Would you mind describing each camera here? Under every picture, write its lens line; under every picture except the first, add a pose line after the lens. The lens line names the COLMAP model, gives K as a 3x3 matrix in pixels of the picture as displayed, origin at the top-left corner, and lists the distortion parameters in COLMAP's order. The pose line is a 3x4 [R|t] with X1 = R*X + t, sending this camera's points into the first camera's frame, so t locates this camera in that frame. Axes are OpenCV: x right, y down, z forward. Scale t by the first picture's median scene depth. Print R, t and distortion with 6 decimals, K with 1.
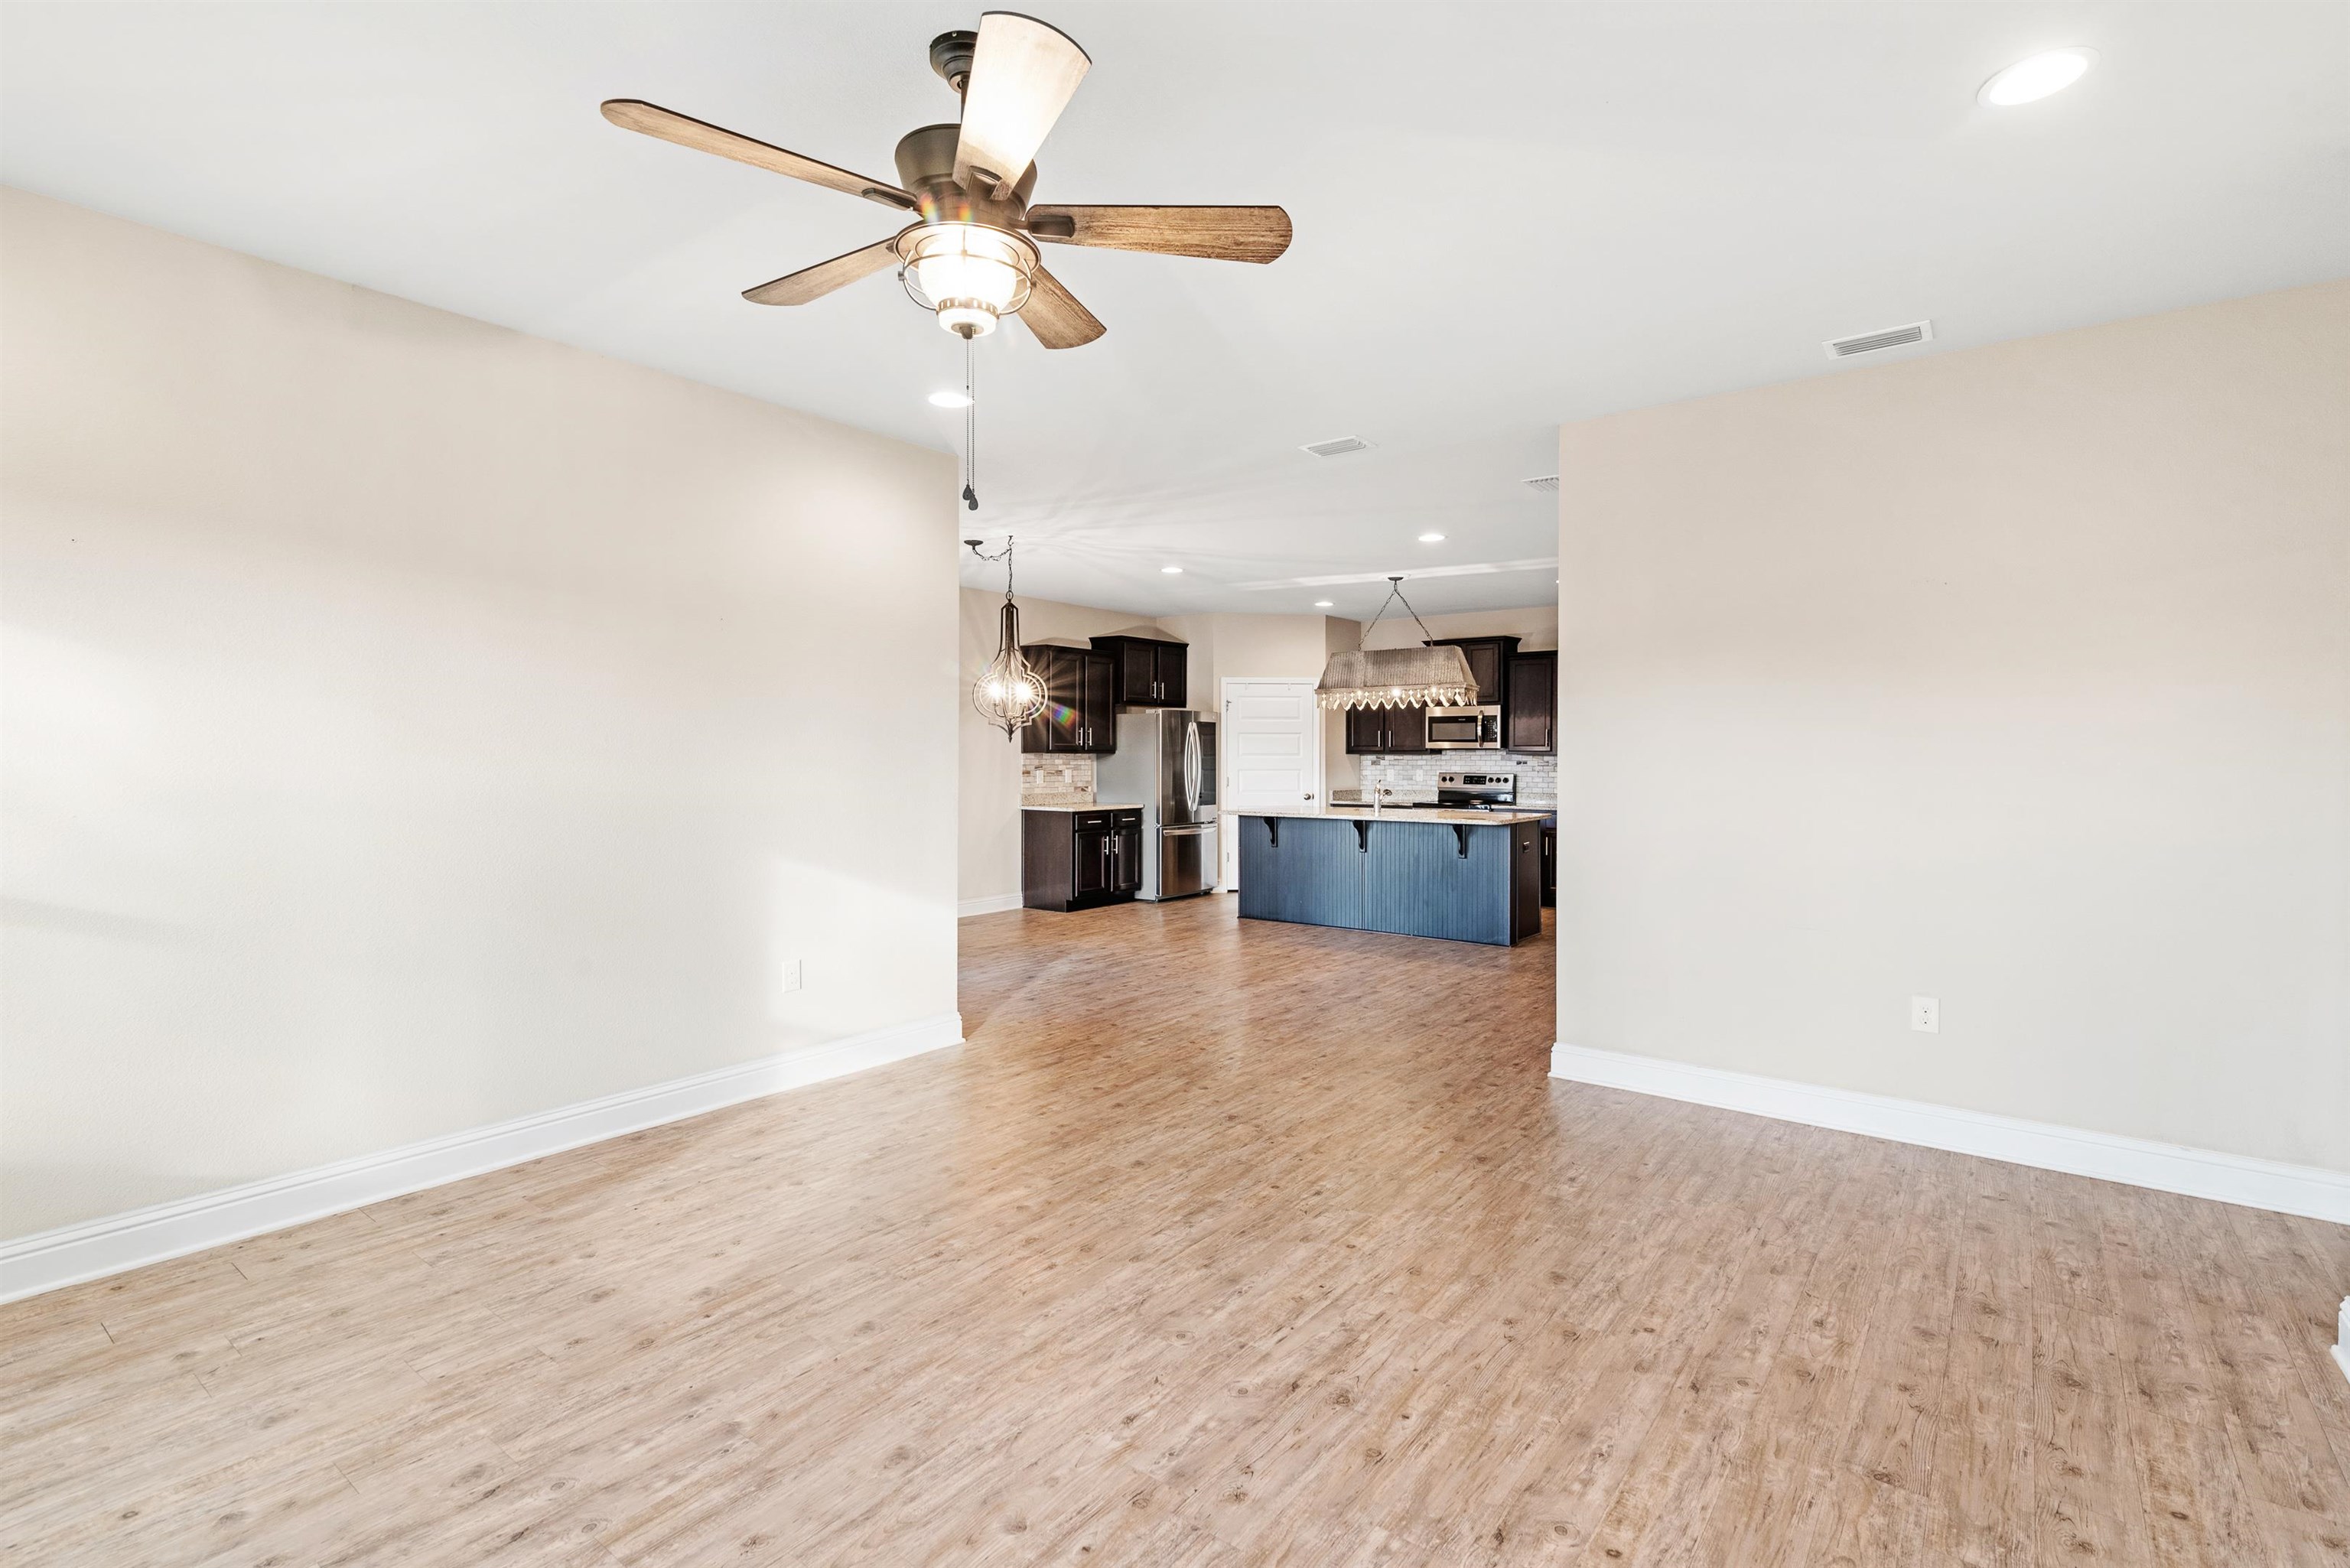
lens RADIAL K [[1083.8, 0, 1171.5], [0, 1083.8, 778.7], [0, 0, 1]] dist [0.003991, 0.000151]
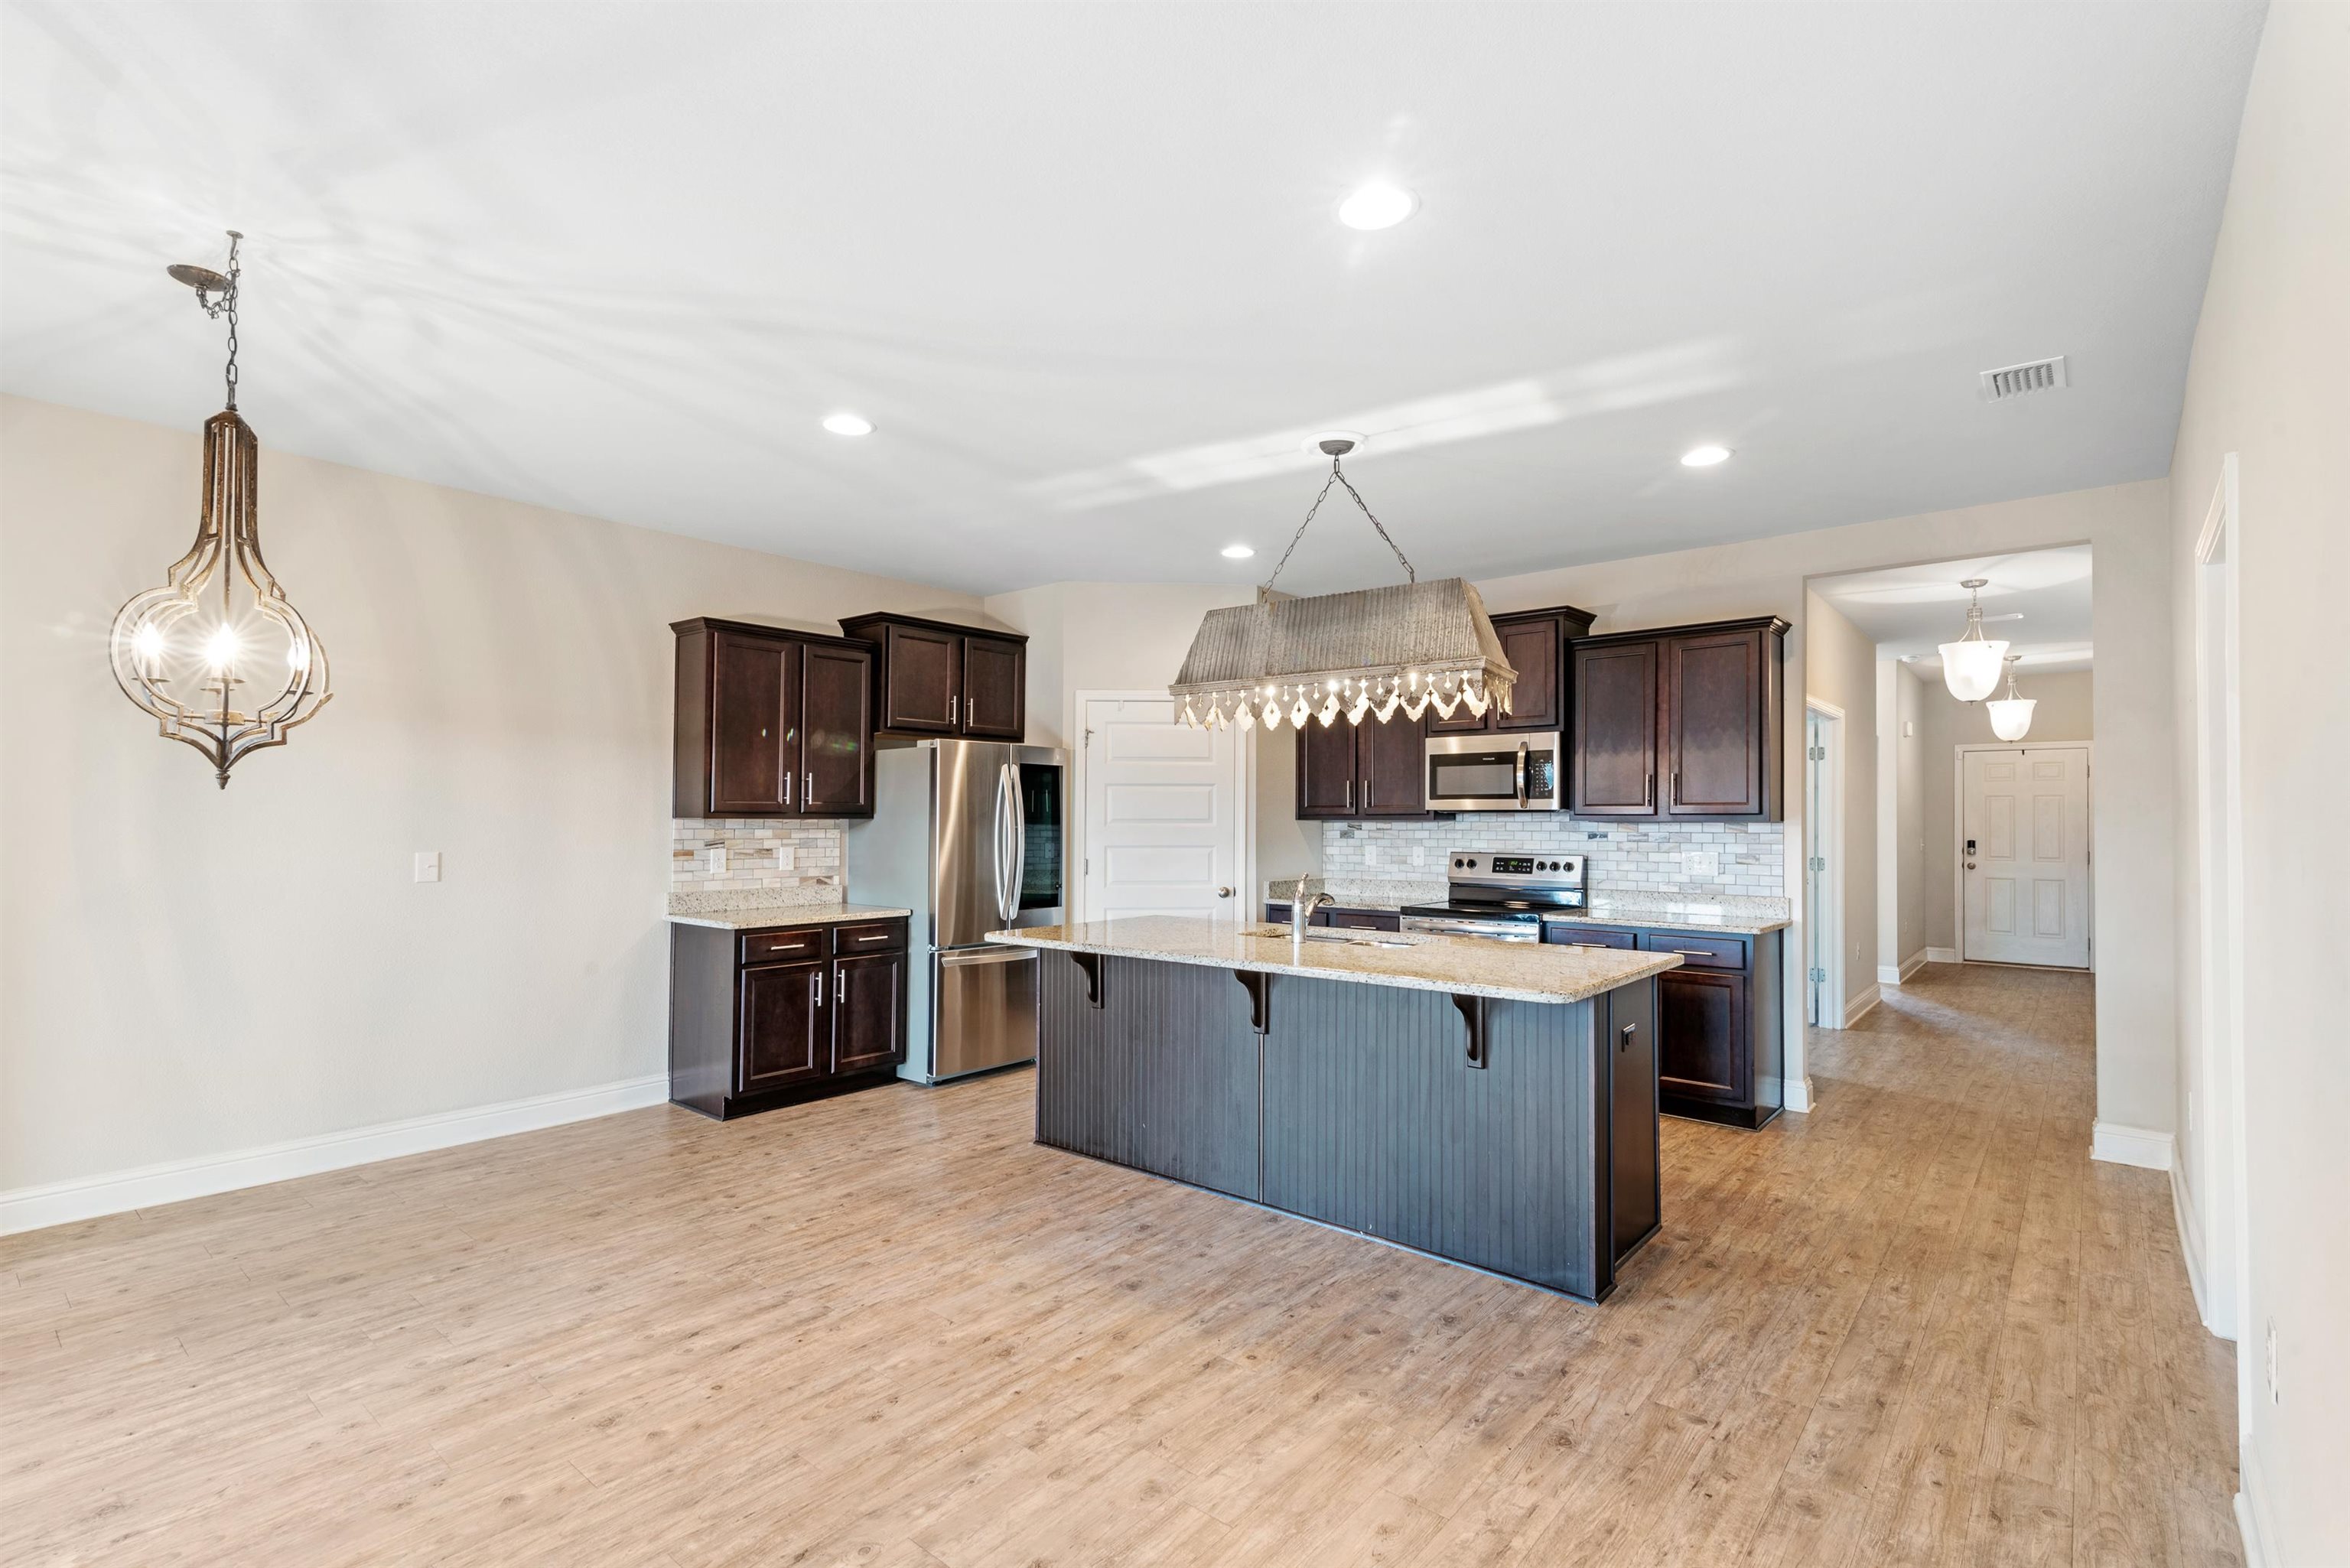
lens RADIAL K [[1070.8, 0, 1166.9], [0, 1070.8, 823.5], [0, 0, 1]] dist [0.002865, 0.000174]
pose [[0.998908, 0.000277, -0.046726, 0.131621], [-0.001201, 0.999804, -0.019736, -0.010132], [0.046712, 0.019771, 0.998713, 0.453562]]
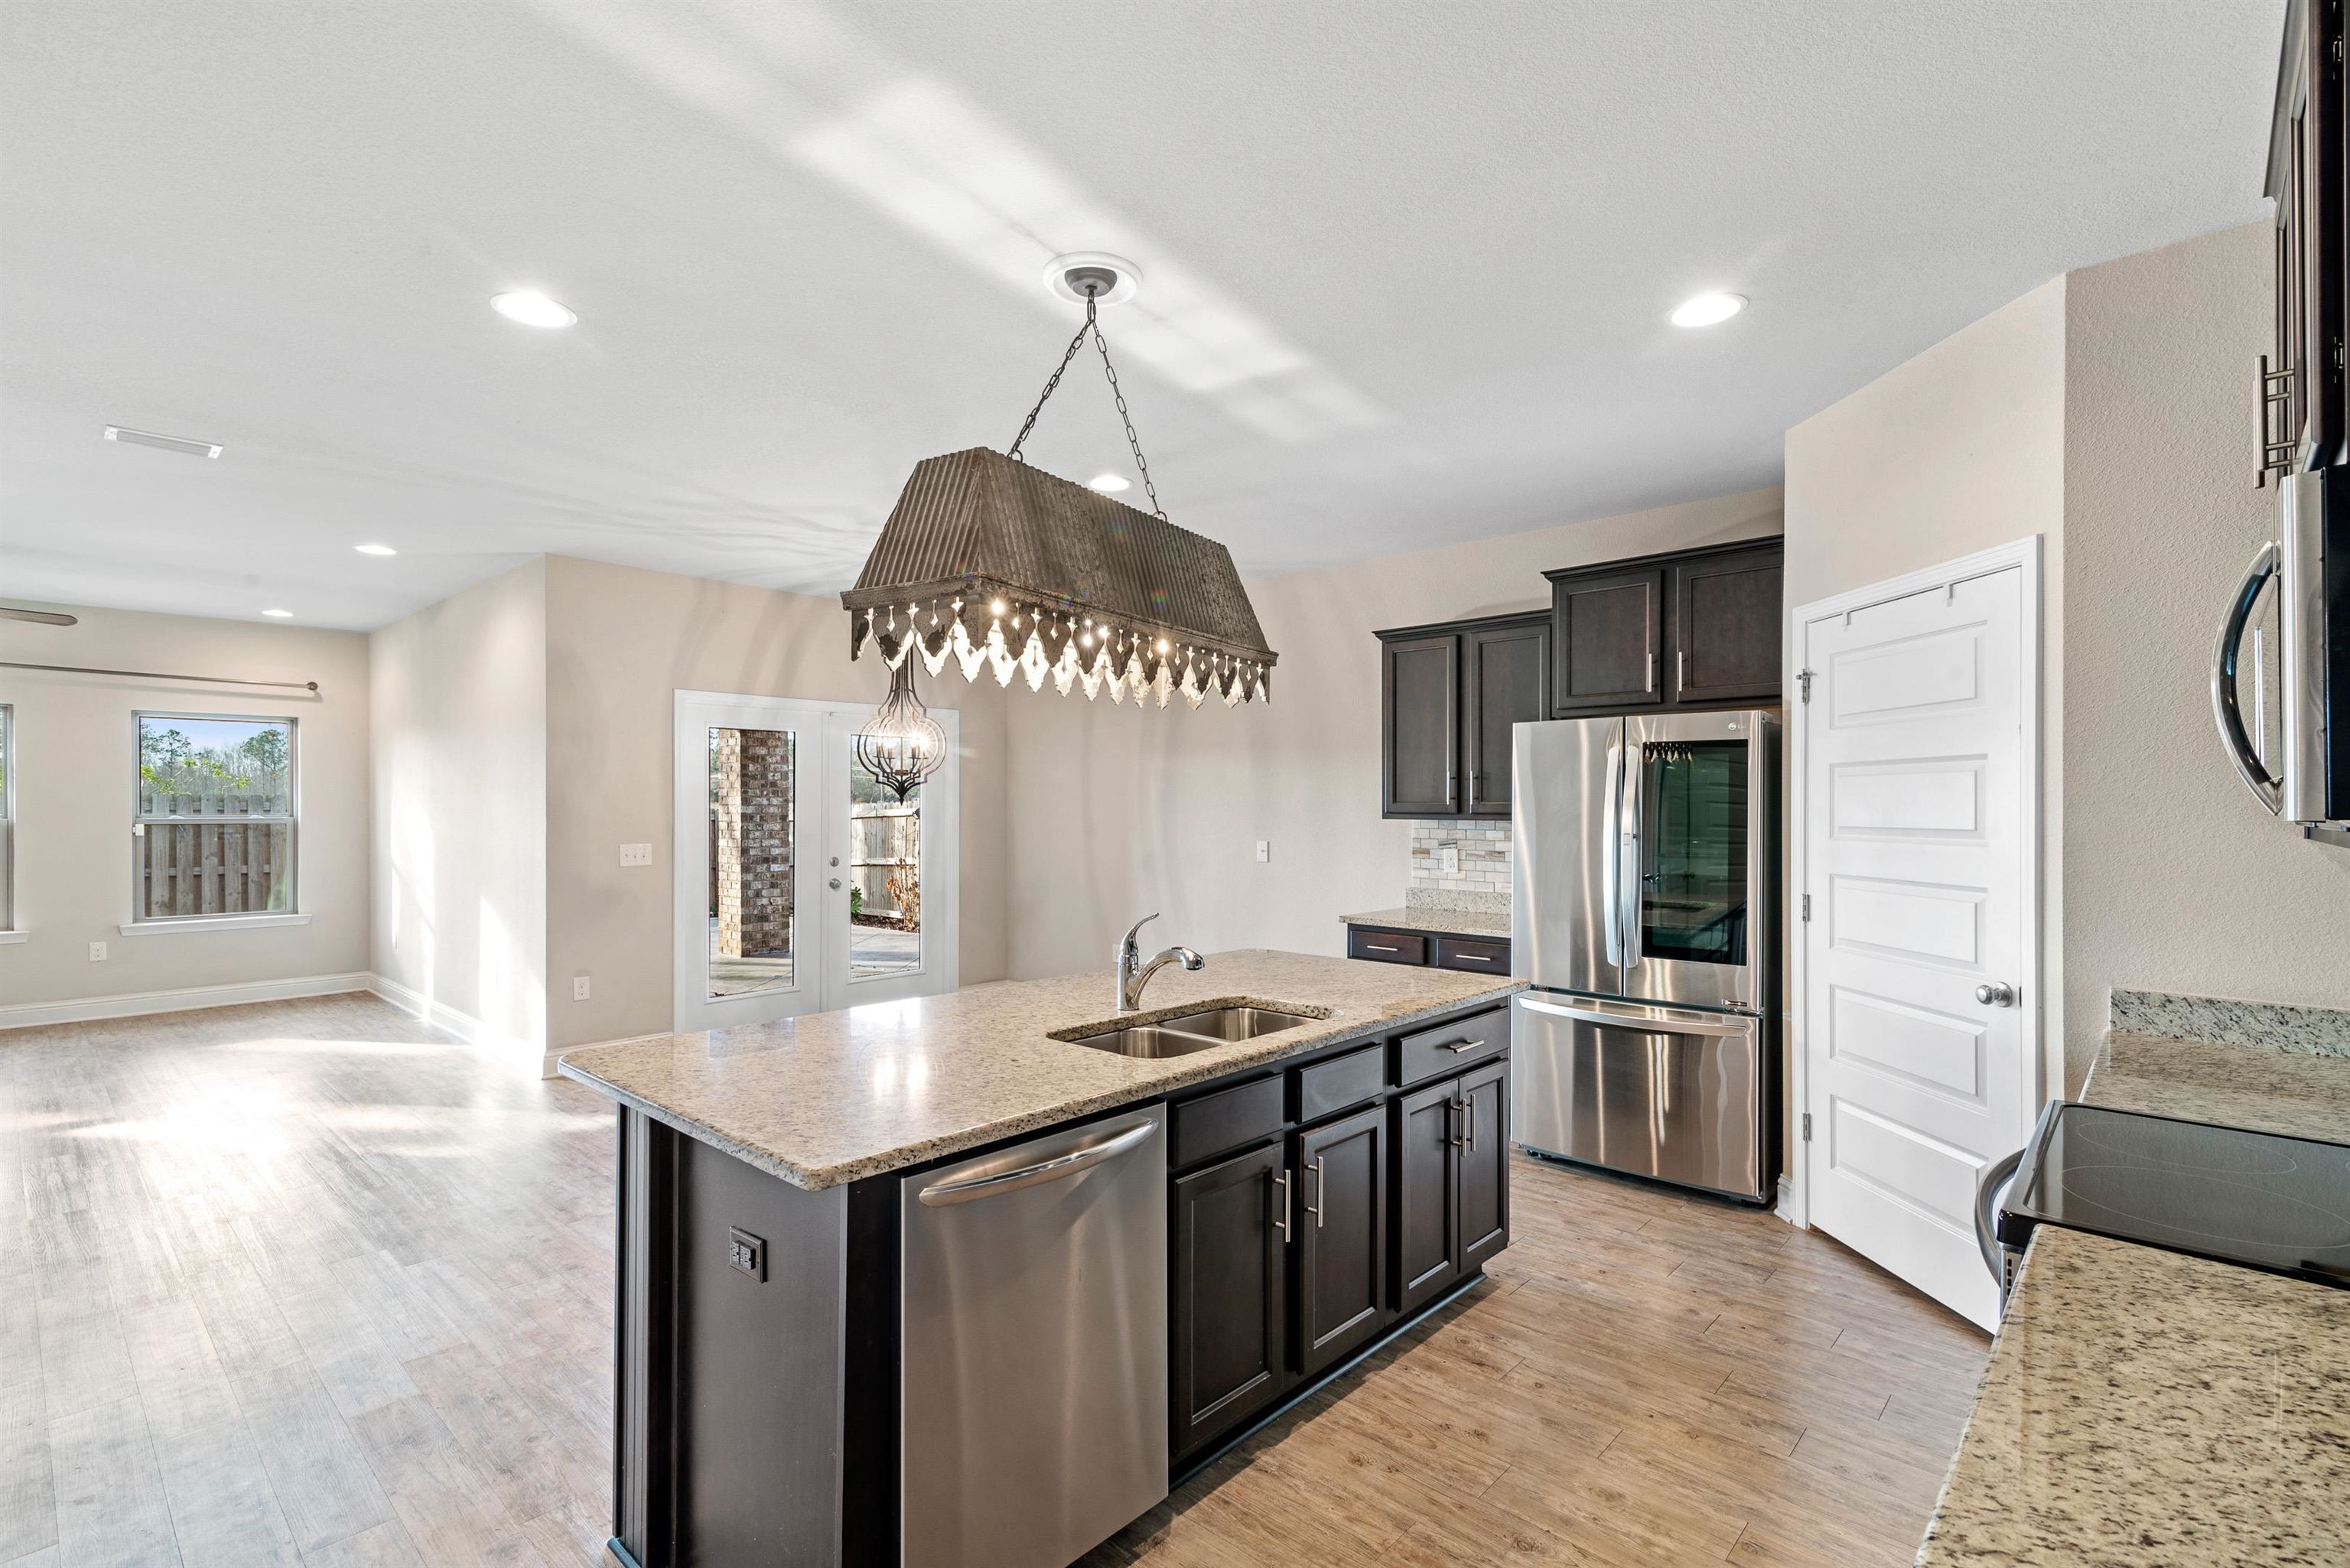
lens RADIAL K [[1077.0, 0, 1171.1], [0, 1077.0, 813.6], [0, 0, 1]] dist [0.020347, -0.000702]
pose [[-0.086410, 0.006513, -0.996238, 0.442360], [-0.023499, 0.999687, 0.008574, -0.027193], [0.995983, 0.024151, -0.086230, 0.889847]]
